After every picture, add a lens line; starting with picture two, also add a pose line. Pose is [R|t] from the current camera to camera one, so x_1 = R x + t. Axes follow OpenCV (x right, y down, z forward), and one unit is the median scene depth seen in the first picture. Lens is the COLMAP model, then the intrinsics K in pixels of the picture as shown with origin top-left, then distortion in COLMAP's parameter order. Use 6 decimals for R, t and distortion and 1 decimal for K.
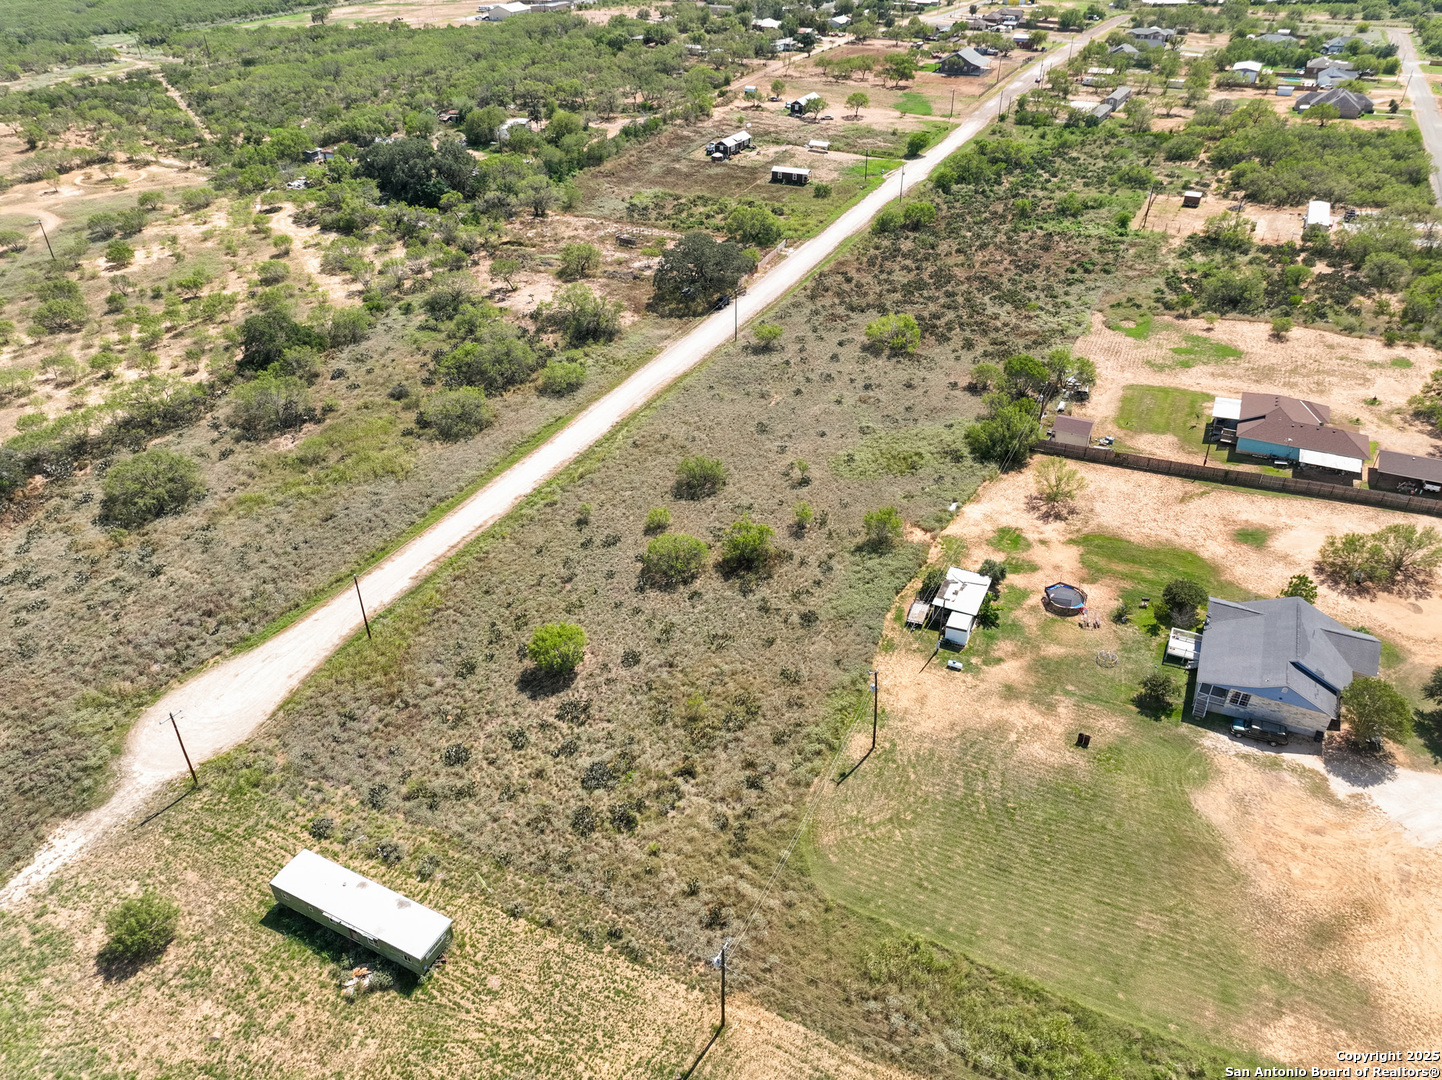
lens RADIAL K [[1016.1, 0, 724.0], [0, 1016.1, 533.7], [0, 0, 1]] dist [-0.010623, 0.037144]
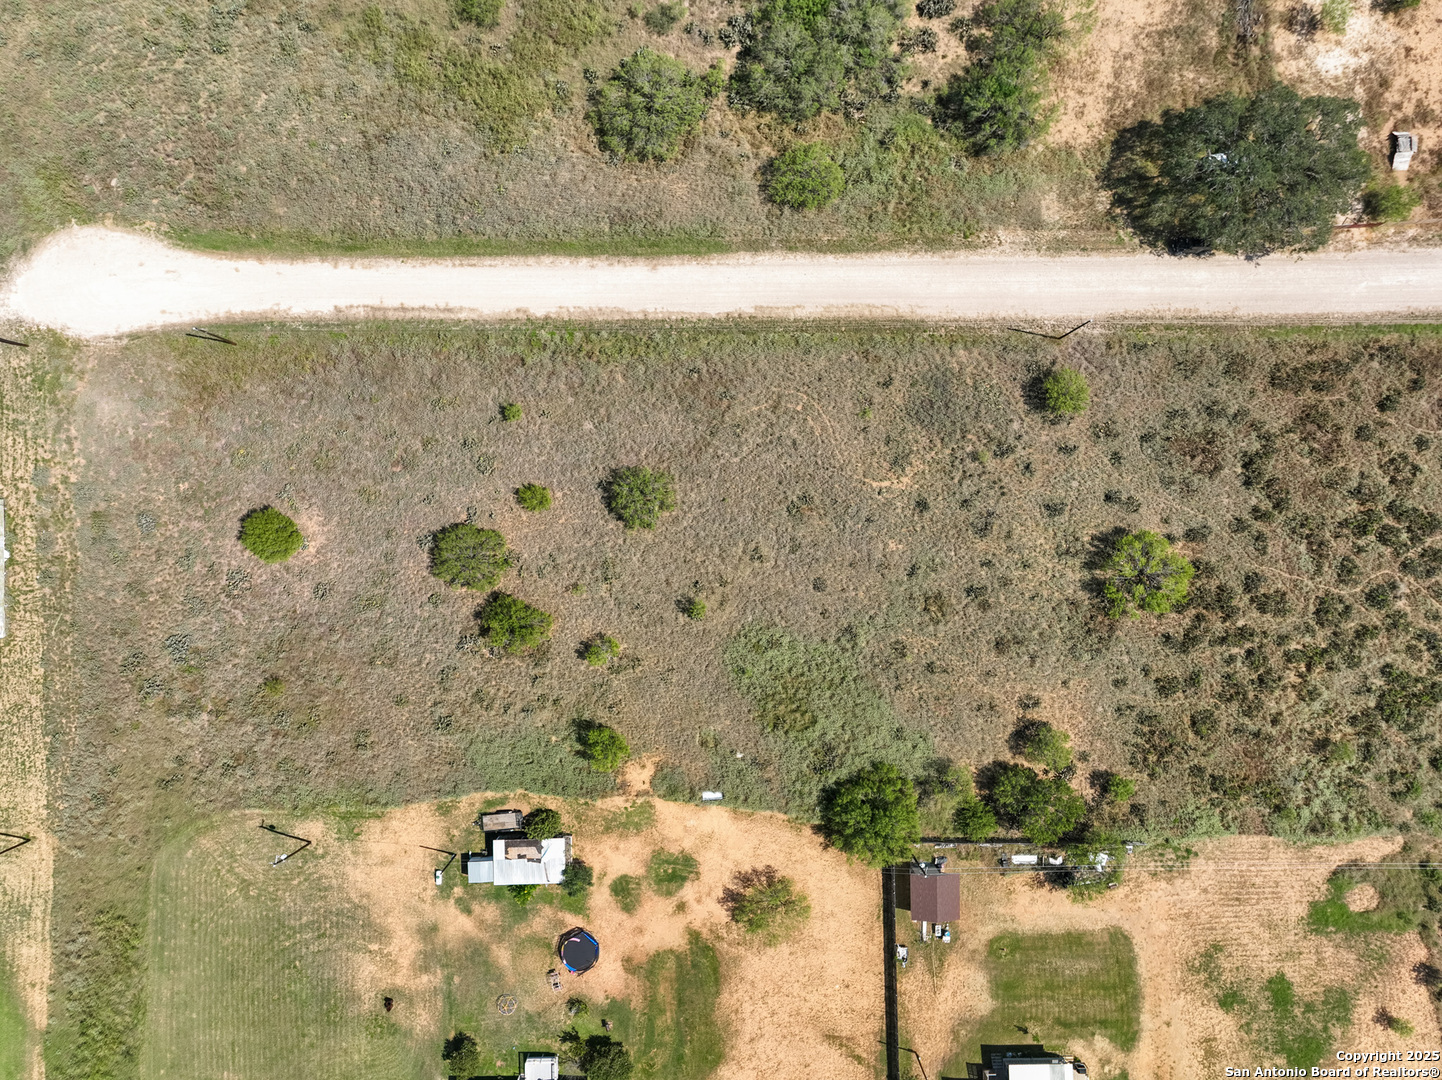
lens RADIAL K [[1016.1, 0, 724.0], [0, 1016.1, 533.7], [0, 0, 1]] dist [-0.010623, 0.037144]
pose [[0.453831, 0.890994, 0.012936, 0.024164], [-0.491875, 0.238381, 0.837397, -0.814552], [0.743032, -0.386399, 0.546443, 0.641205]]
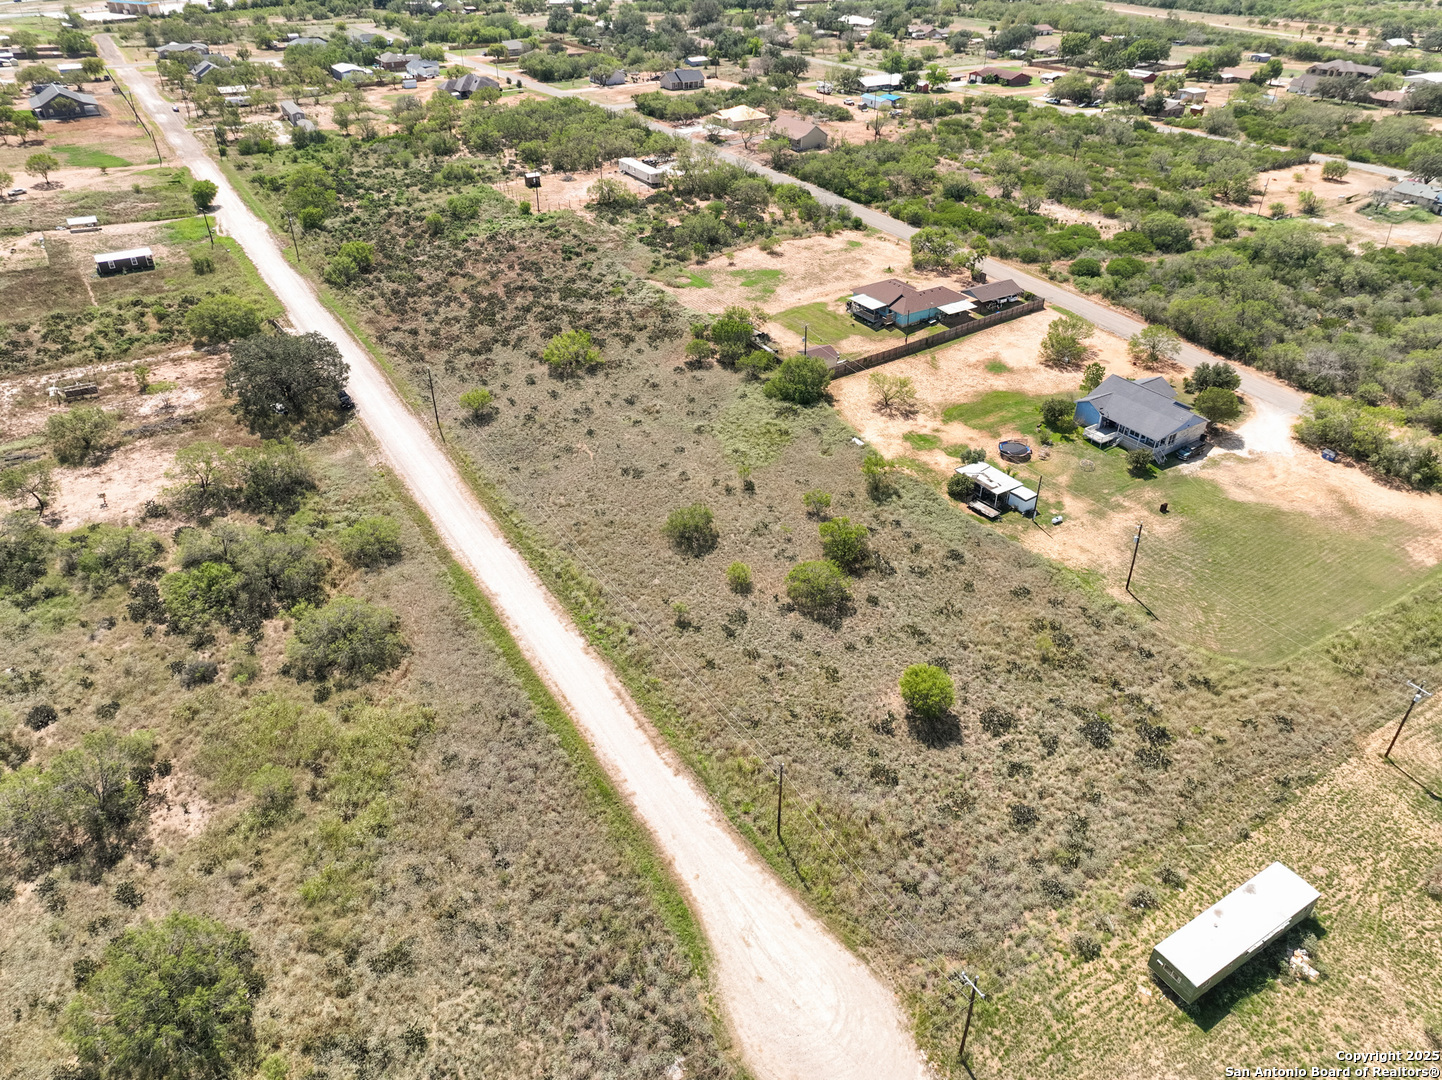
lens RADIAL K [[1016.1, 0, 724.0], [0, 1016.1, 533.7], [0, 0, 1]] dist [-0.010623, 0.037144]
pose [[0.521408, -0.456788, 0.720749, -0.729739], [0.461119, 0.861535, 0.212429, -0.253174], [-0.717985, 0.221589, 0.659845, 0.391782]]
